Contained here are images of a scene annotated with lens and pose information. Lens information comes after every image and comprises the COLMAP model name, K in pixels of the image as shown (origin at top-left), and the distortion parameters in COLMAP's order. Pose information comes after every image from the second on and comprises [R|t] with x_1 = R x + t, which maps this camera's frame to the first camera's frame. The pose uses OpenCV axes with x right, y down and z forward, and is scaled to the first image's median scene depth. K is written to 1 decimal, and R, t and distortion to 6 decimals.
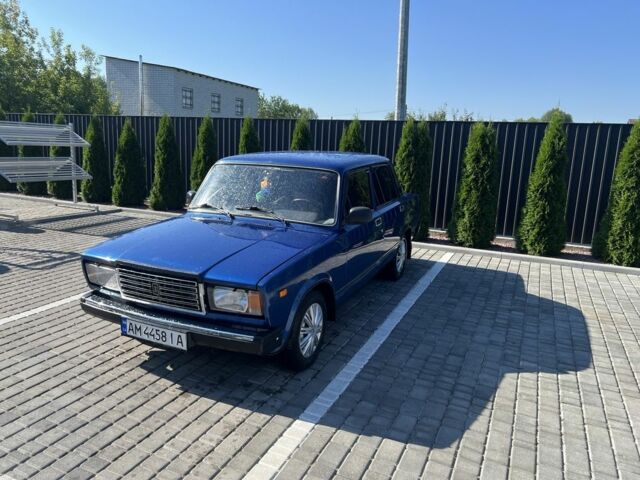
lens RADIAL K [[481.2, 0, 318.4], [0, 481.2, 237.9], [0, 0, 1]] dist [0.018454, -0.020943]
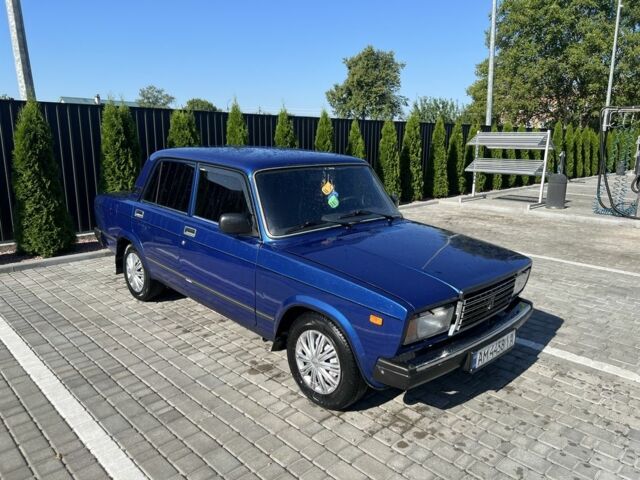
lens RADIAL K [[481.2, 0, 314.7], [0, 481.2, 241.8], [0, 0, 1]] dist [0.018454, -0.020943]
pose [[0.362050, -0.228255, 0.903780, -0.884871], [0.185211, 0.967841, 0.170239, -0.163546], [-0.913573, 0.105755, 0.392682, 0.636417]]
